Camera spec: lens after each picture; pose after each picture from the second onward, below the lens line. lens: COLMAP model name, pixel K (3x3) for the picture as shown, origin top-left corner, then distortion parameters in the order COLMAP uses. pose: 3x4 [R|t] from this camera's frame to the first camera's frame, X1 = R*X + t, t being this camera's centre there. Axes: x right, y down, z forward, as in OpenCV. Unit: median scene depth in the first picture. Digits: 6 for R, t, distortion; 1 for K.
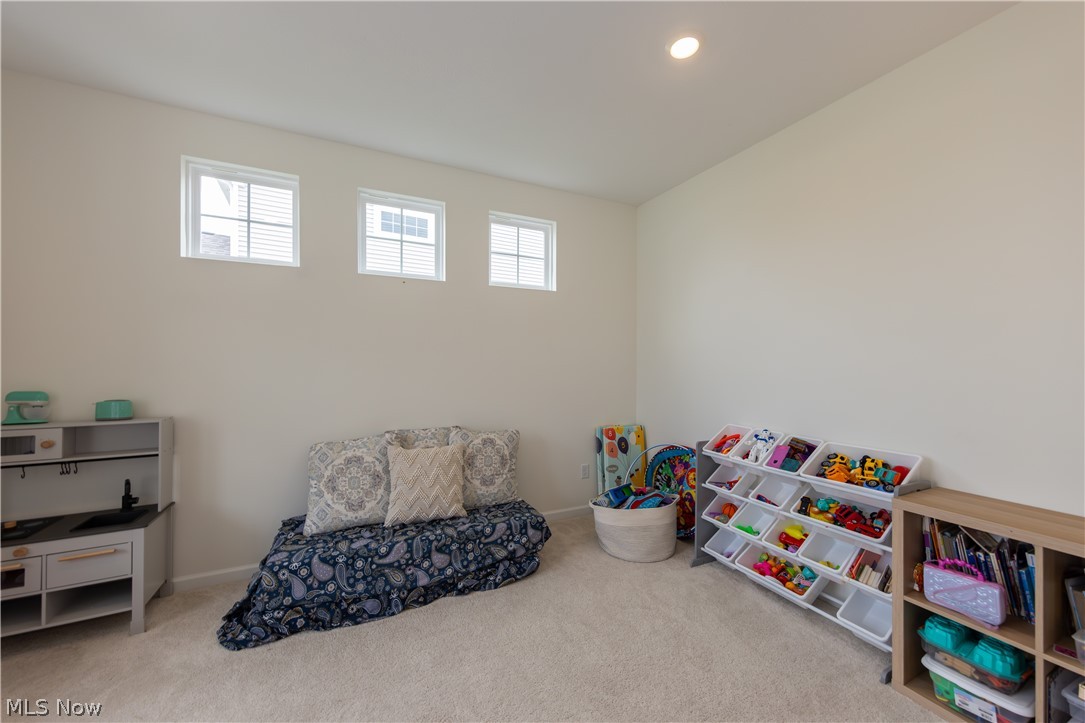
lens RADIAL K [[392.8, 0, 540.9], [0, 392.8, 363.4], [0, 0, 1]] dist [-0.000761, 0.000038]
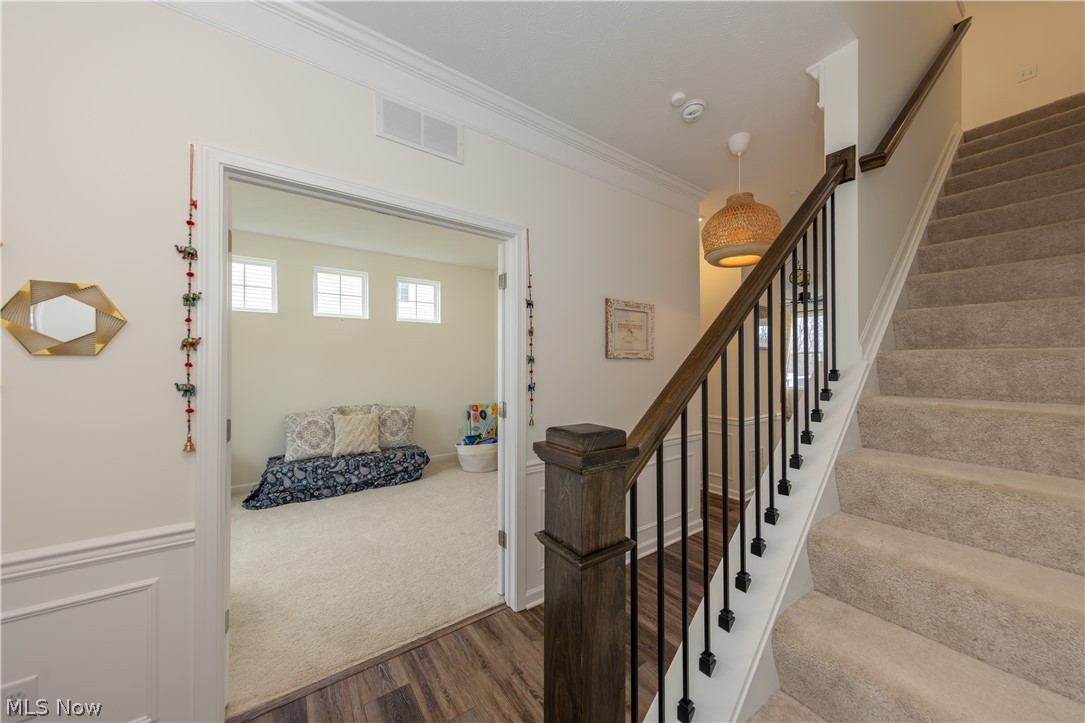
lens RADIAL K [[371.7, 0, 546.3], [0, 371.7, 362.3], [0, 0, 1]] dist [0.000087, -0.000012]
pose [[0.984010, -0.006746, 0.177987, 0.282616], [0.007140, 0.999973, -0.001570, -0.017353], [-0.177971, 0.002815, 0.984032, -0.895407]]
